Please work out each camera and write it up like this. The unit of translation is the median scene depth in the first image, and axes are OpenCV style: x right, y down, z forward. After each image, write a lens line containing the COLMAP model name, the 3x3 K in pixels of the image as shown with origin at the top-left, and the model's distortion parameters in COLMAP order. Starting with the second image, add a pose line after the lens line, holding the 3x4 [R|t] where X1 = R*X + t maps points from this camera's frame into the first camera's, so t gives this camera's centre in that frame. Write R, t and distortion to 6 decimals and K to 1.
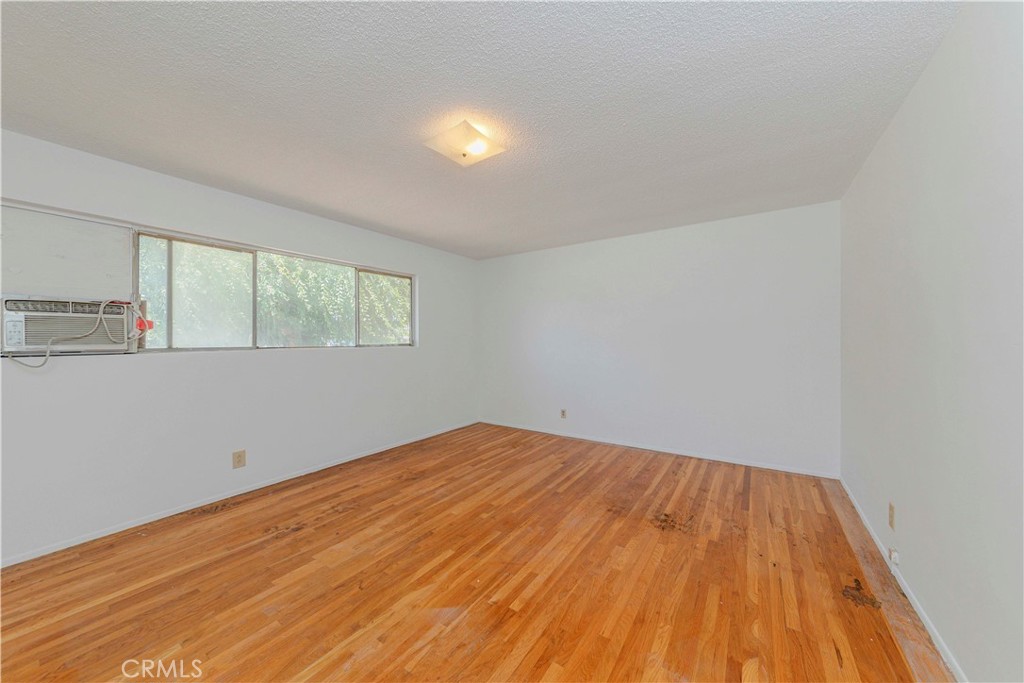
lens RADIAL K [[373.8, 0, 511.3], [0, 373.8, 345.7], [0, 0, 1]] dist [-0.001575, 0.000051]
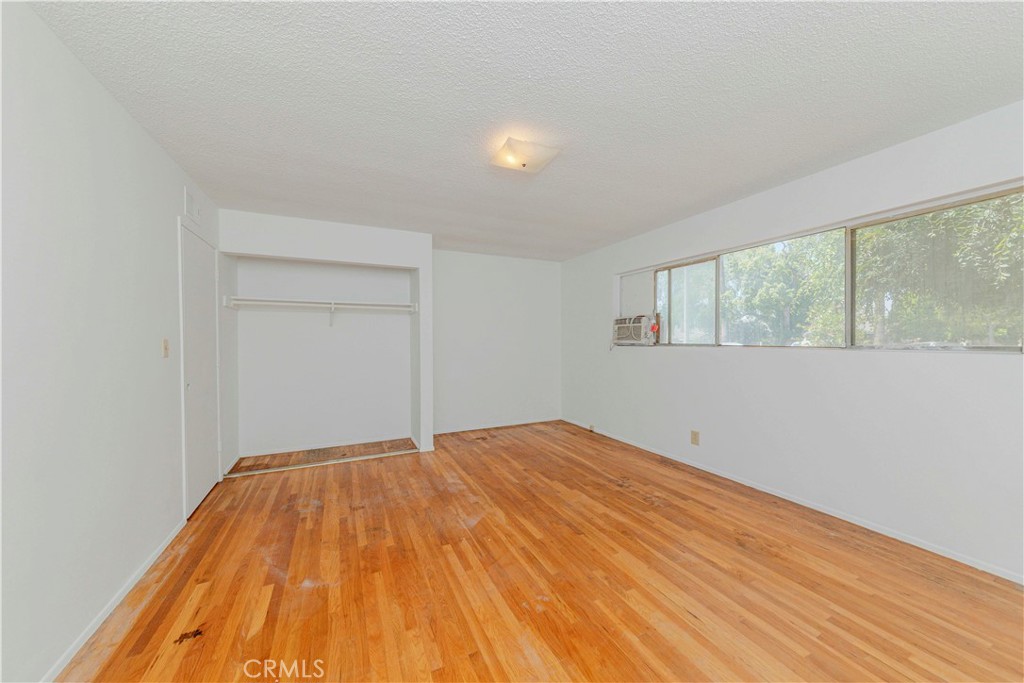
lens RADIAL K [[373.8, 0, 511.3], [0, 373.8, 345.7], [0, 0, 1]] dist [-0.001575, 0.000051]
pose [[-0.526775, 0.021721, -0.849727, 0.659176], [-0.010992, 0.999416, 0.032361, -0.025127], [0.849934, 0.026387, -0.526228, 1.252077]]
